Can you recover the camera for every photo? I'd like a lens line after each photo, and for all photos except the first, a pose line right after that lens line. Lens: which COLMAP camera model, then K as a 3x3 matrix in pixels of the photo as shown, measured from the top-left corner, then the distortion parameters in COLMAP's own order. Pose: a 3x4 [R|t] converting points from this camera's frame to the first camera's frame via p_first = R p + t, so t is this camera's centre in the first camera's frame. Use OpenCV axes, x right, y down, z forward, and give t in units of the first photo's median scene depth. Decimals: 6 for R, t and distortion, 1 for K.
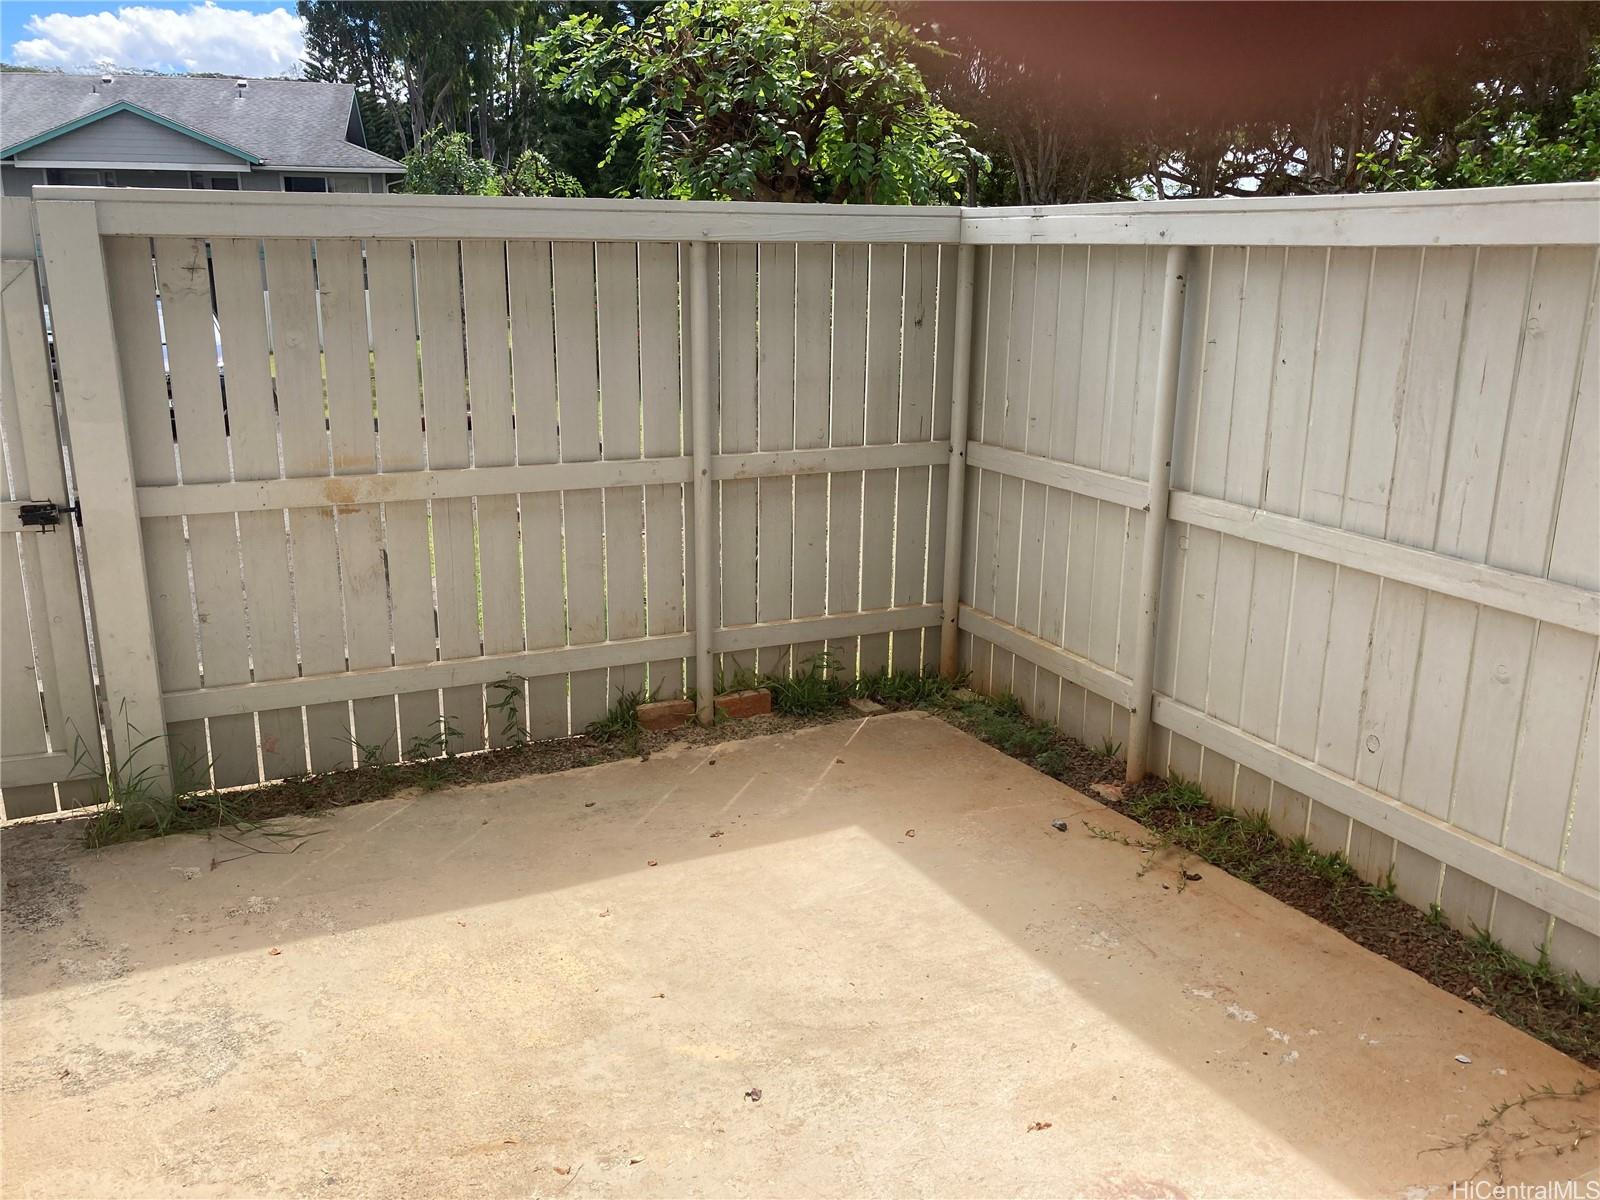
lens RADIAL K [[1318.3, 0, 806.4], [0, 1318.3, 594.7], [0, 0, 1]] dist [0.026212, 0.001897]
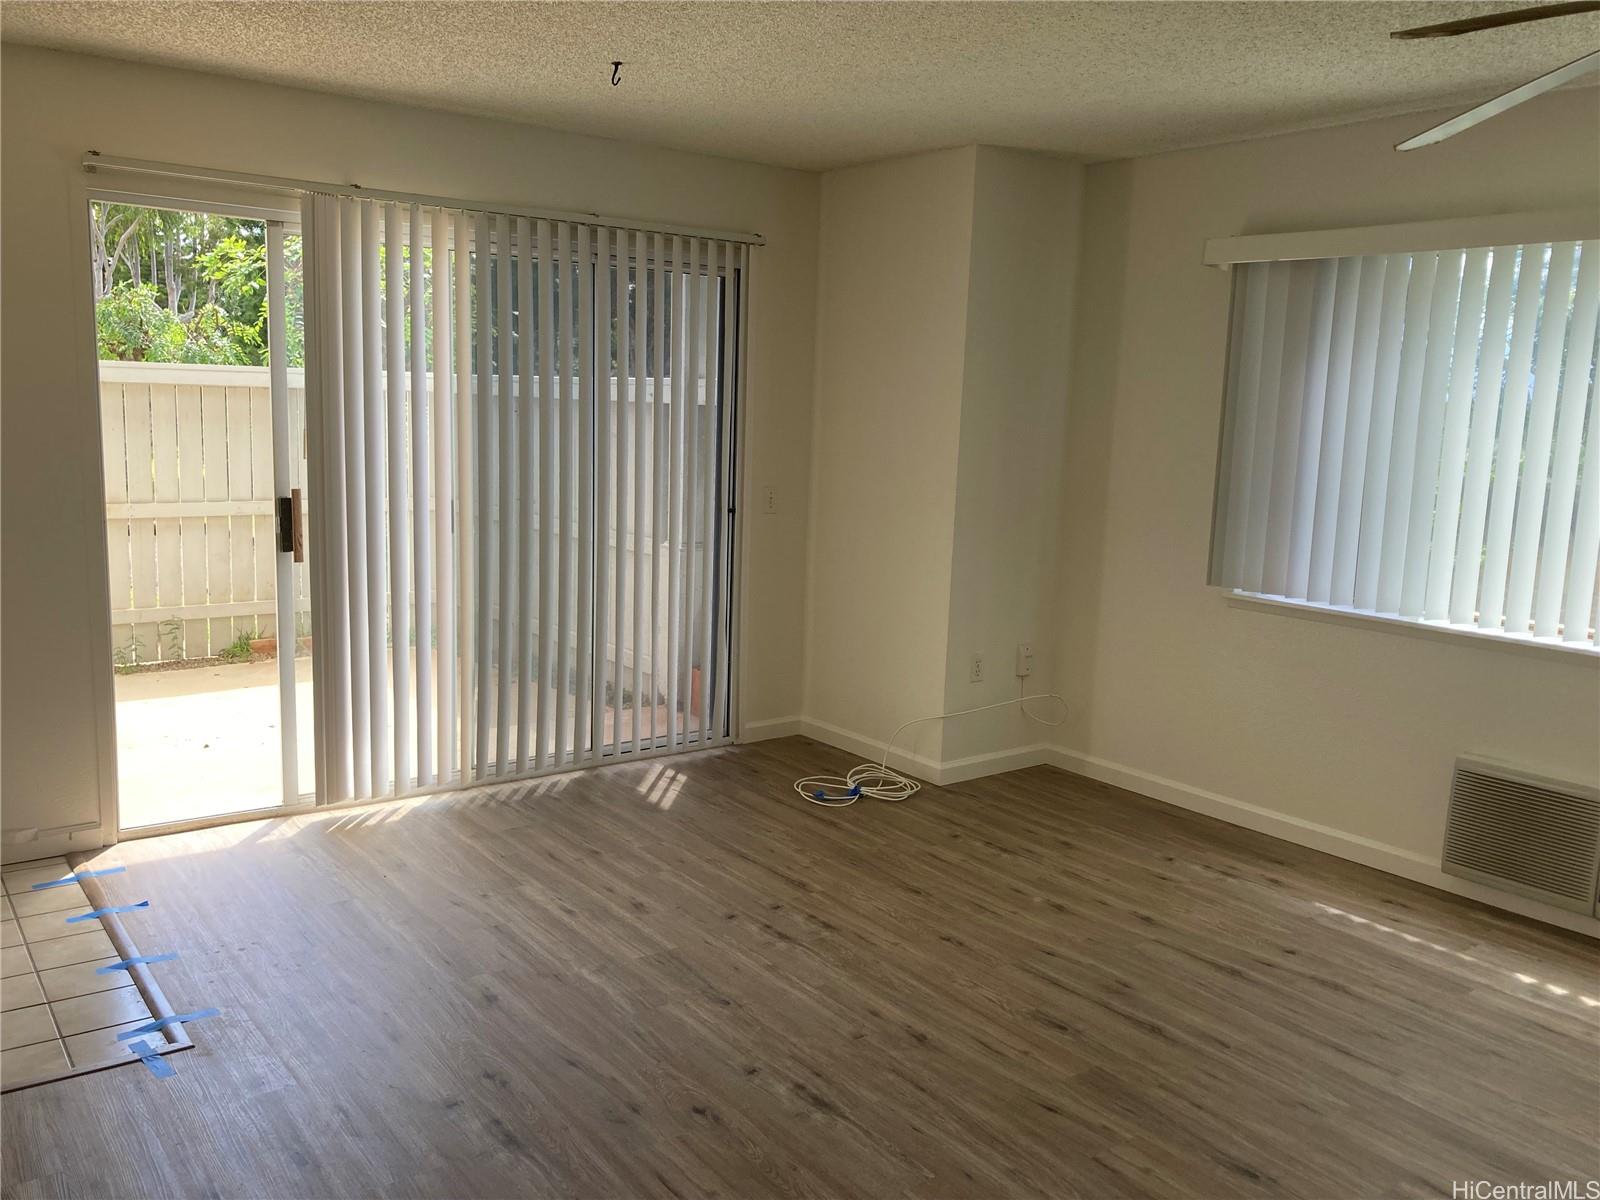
lens RADIAL K [[1318.3, 0, 790.2], [0, 1318.3, 602.8], [0, 0, 1]] dist [0.026212, 0.001897]
pose [[0.979912, -0.014253, 0.198922, 0.142116], [0.033529, 0.995020, -0.093871, 0.136469], [-0.196594, 0.098655, 0.975509, -0.554204]]
